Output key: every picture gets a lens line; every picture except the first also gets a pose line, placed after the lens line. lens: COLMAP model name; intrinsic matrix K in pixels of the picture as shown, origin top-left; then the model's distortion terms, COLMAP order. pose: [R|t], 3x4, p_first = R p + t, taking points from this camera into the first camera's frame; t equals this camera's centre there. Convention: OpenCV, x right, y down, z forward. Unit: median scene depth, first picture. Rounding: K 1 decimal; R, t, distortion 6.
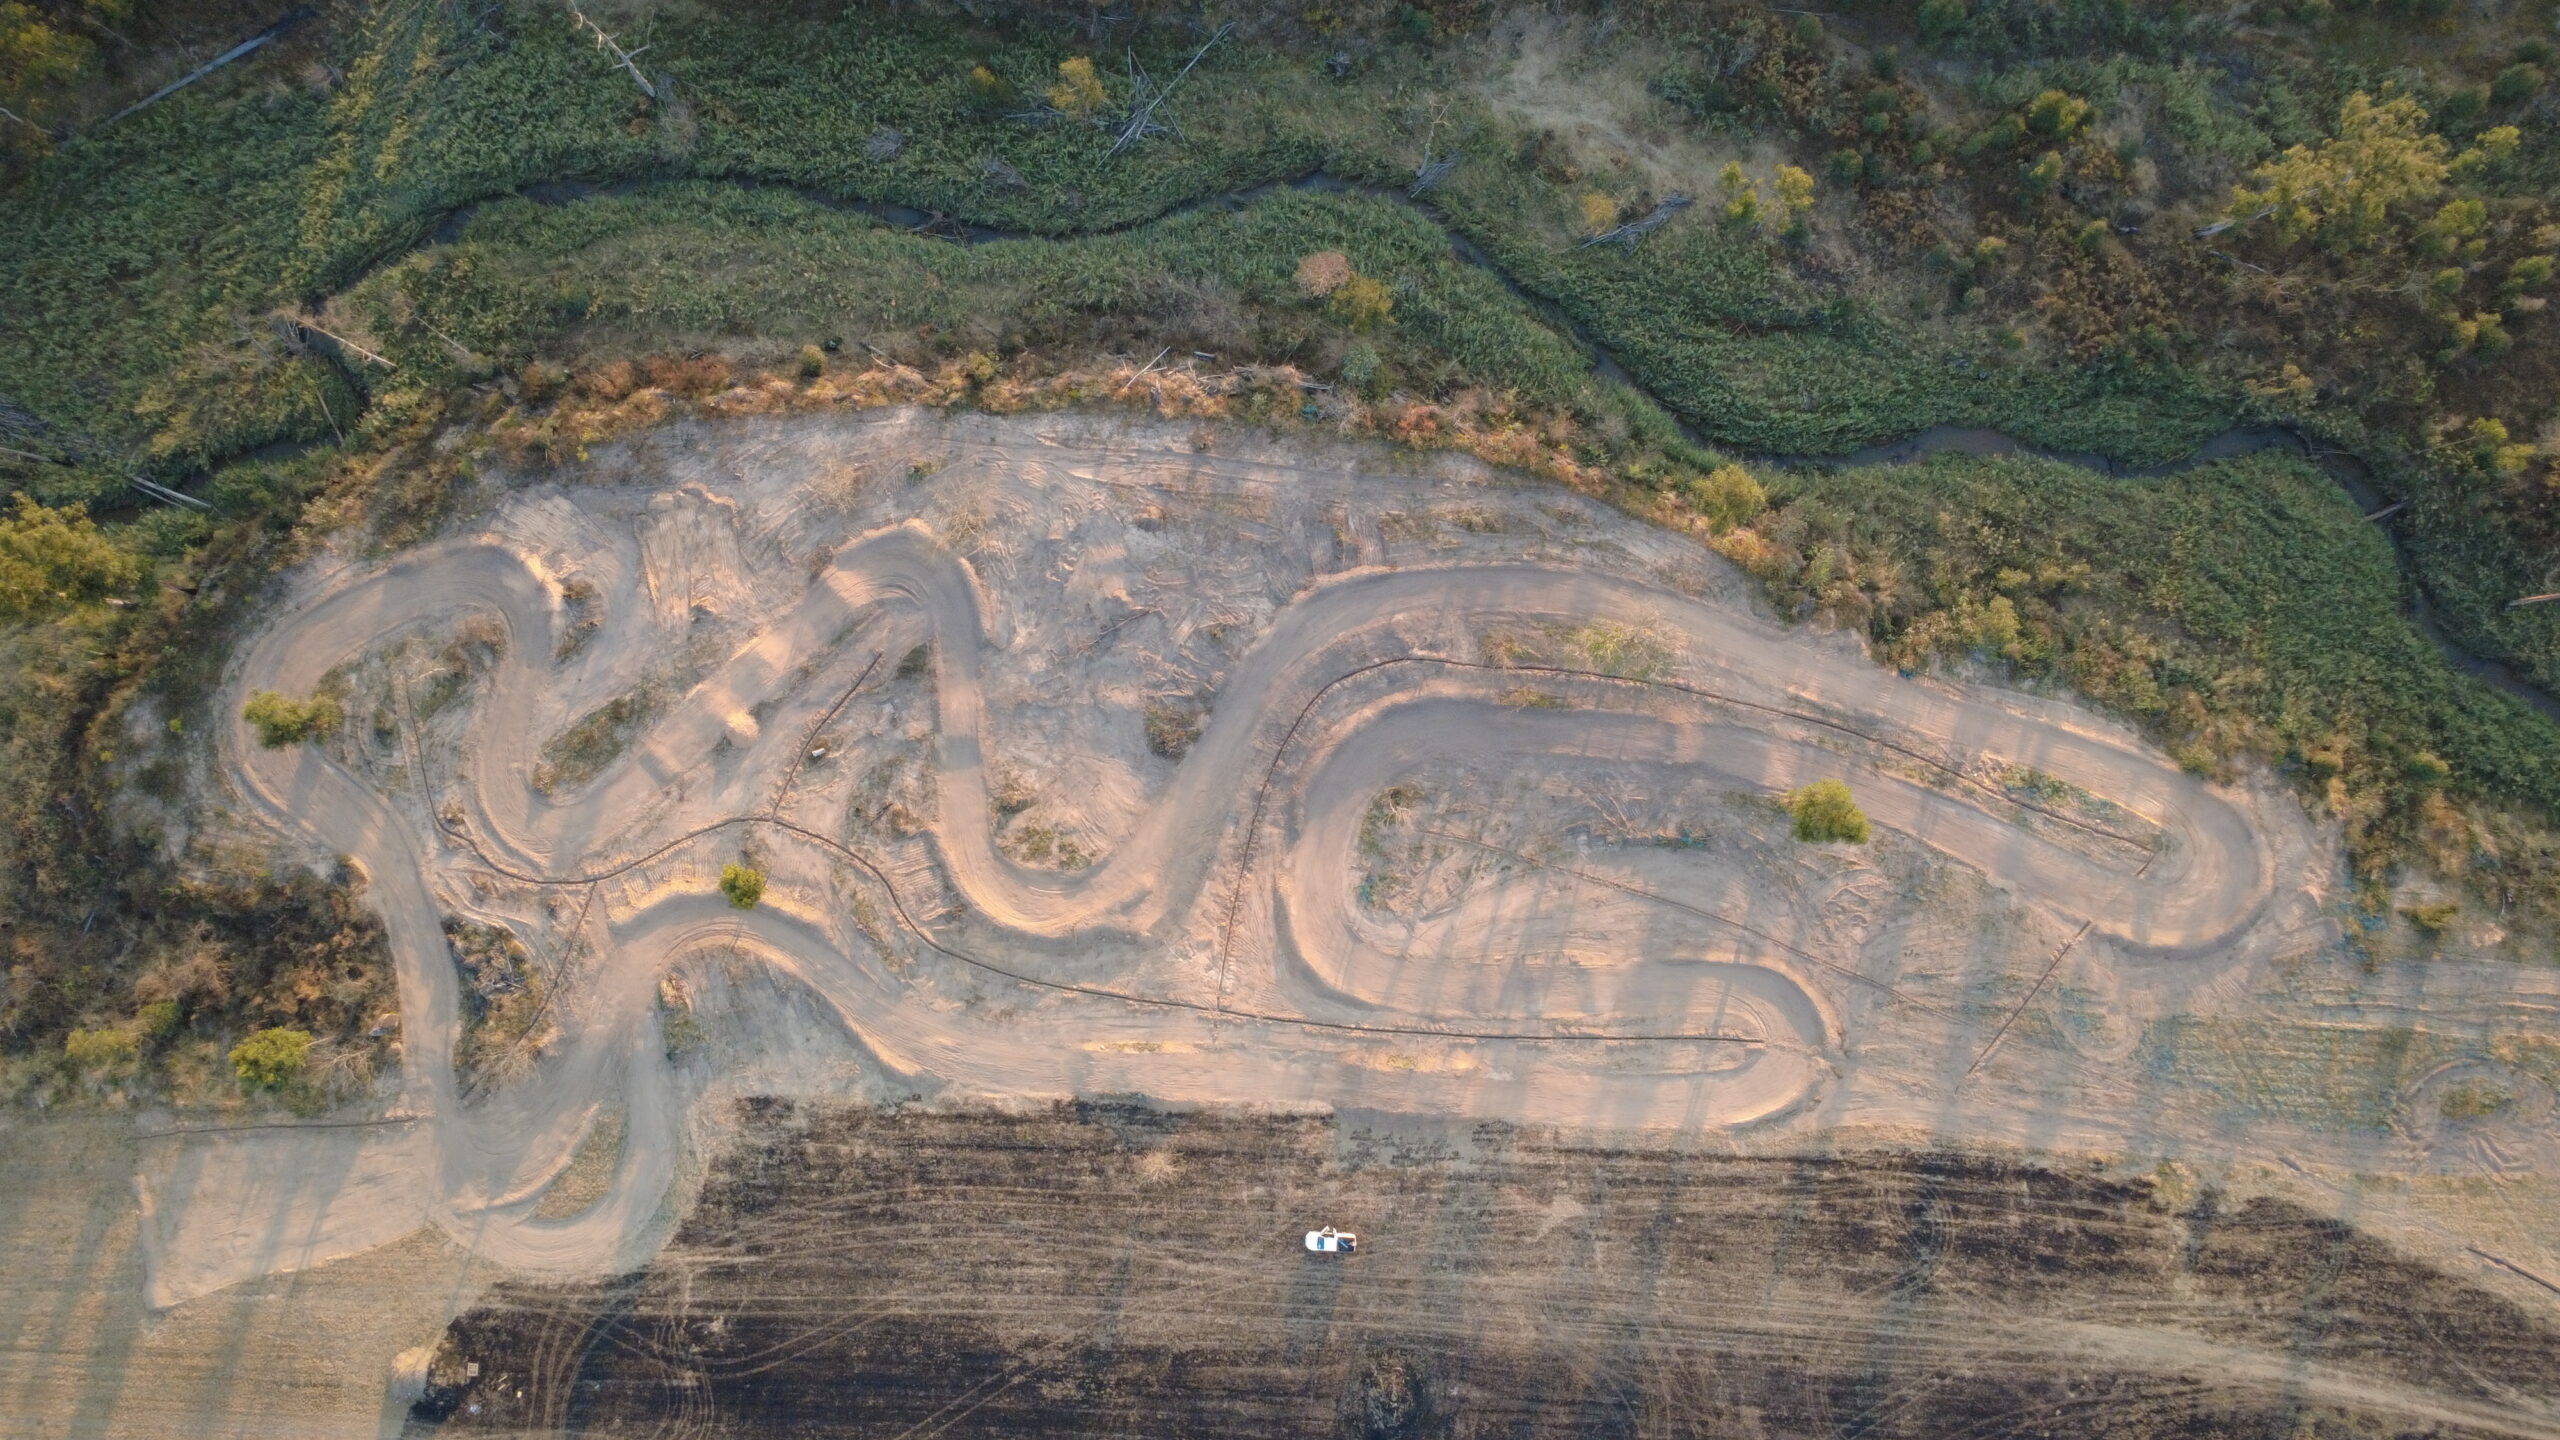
lens RADIAL K [[1856.7, 0, 1285.1], [0, 1856.7, 724.8], [0, 0, 1]] dist [0.000625, 0.000512]
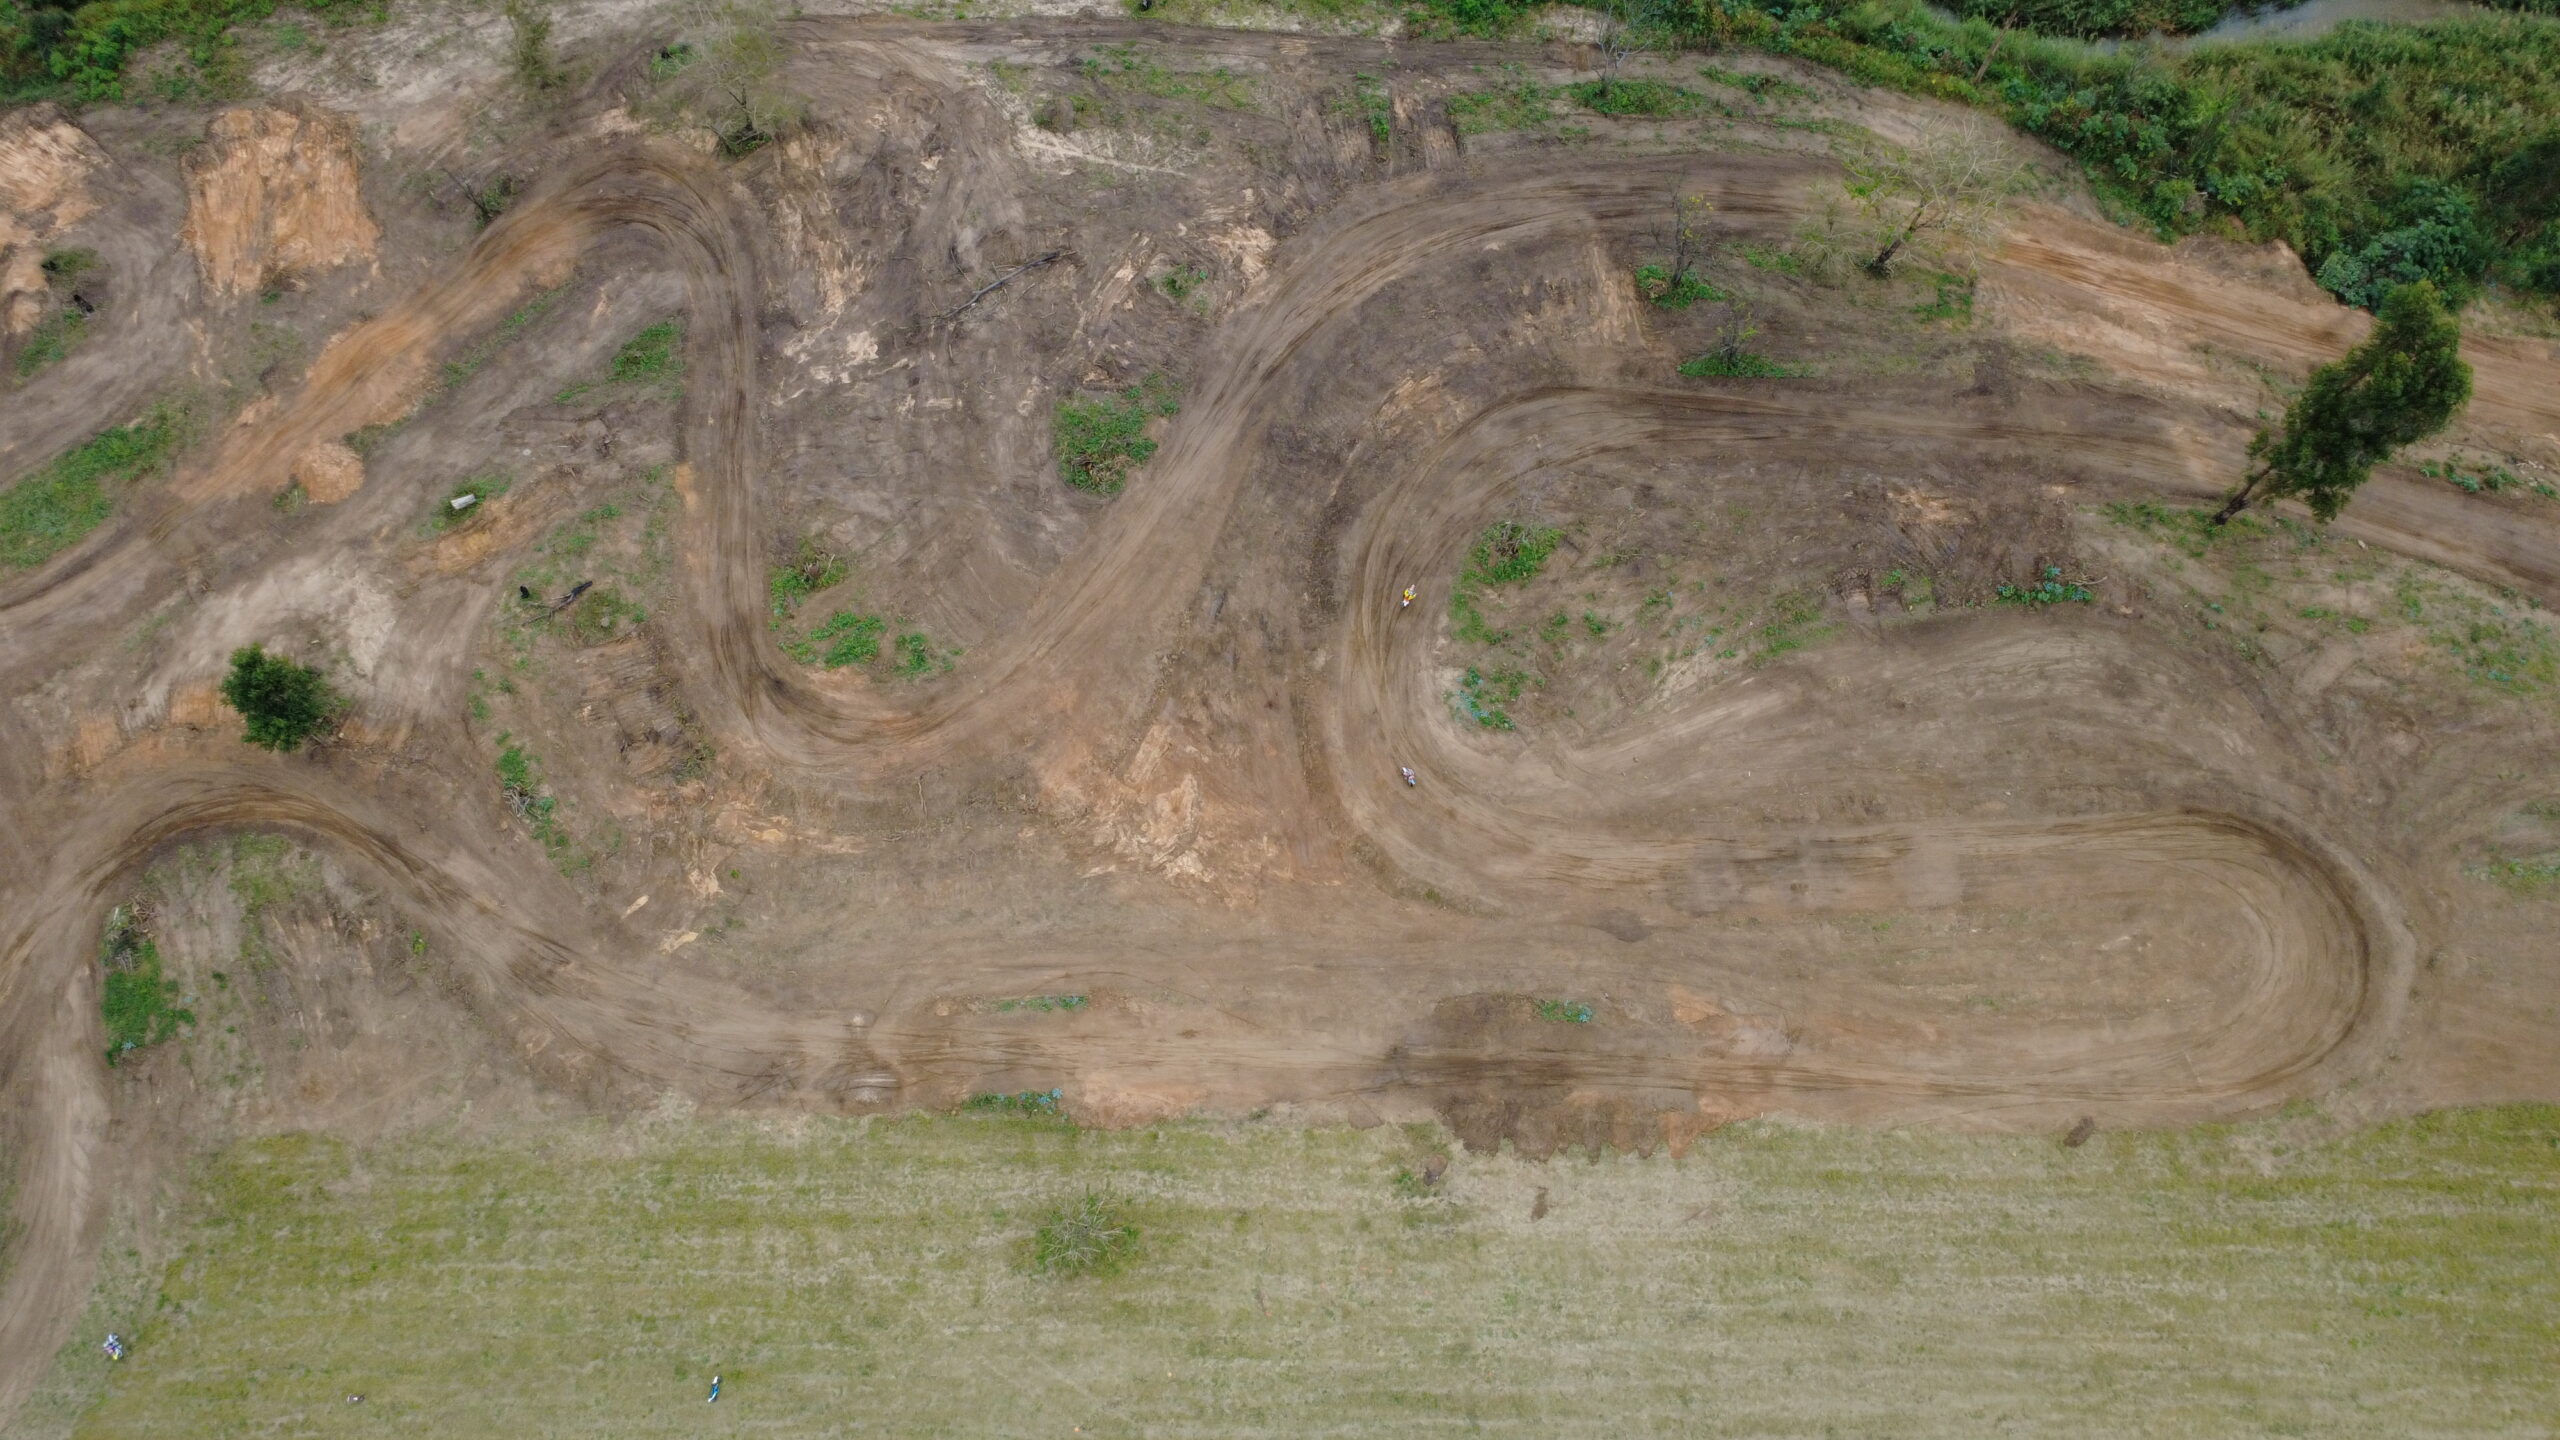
lens RADIAL K [[1856.7, 0, 1285.1], [0, 1856.7, 724.8], [0, 0, 1]] dist [0.000625, 0.000512]
pose [[0.999070, -0.042905, 0.004247, -0.011861], [0.042396, 0.959747, -0.277649, 0.242878], [0.007836, 0.277571, 0.960673, 0.488296]]
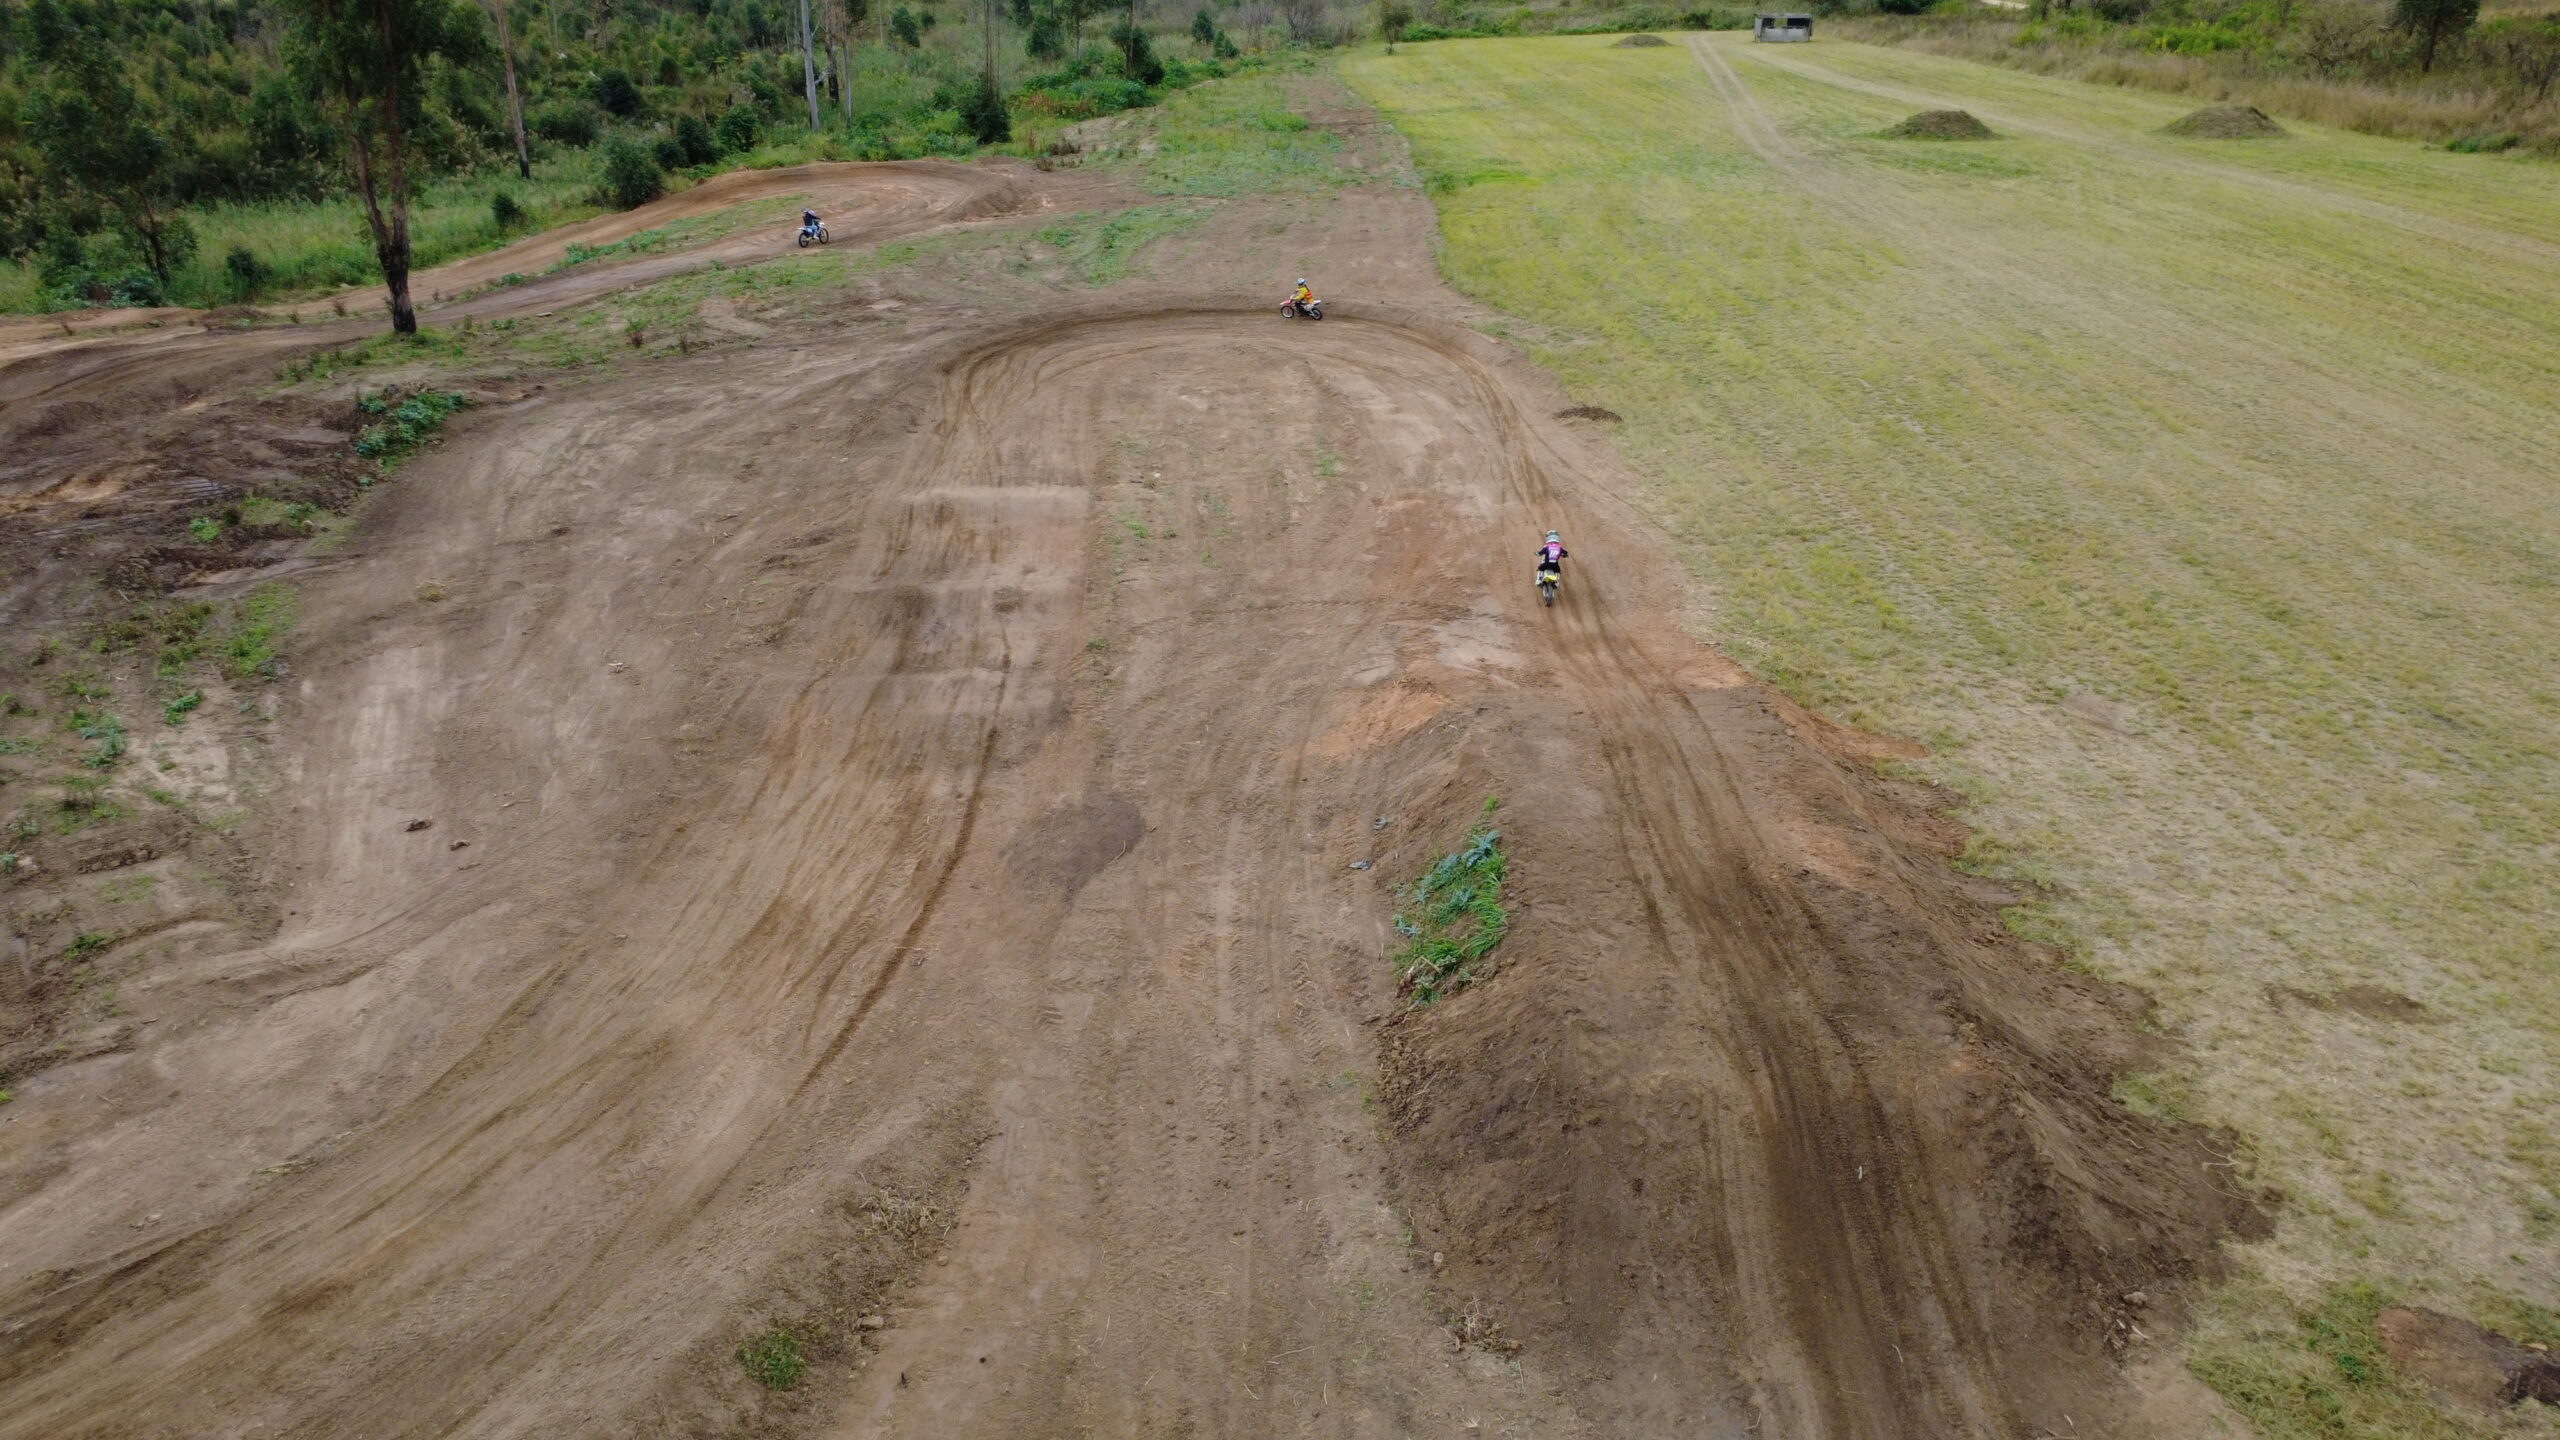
lens RADIAL K [[1856.7, 0, 1285.1], [0, 1856.7, 724.8], [0, 0, 1]] dist [0.000625, 0.000512]
pose [[-0.063350, -0.395399, 0.916322, -0.035396], [0.997509, 0.003445, 0.070449, 0.163172], [-0.031012, 0.918503, 0.394196, 0.937981]]
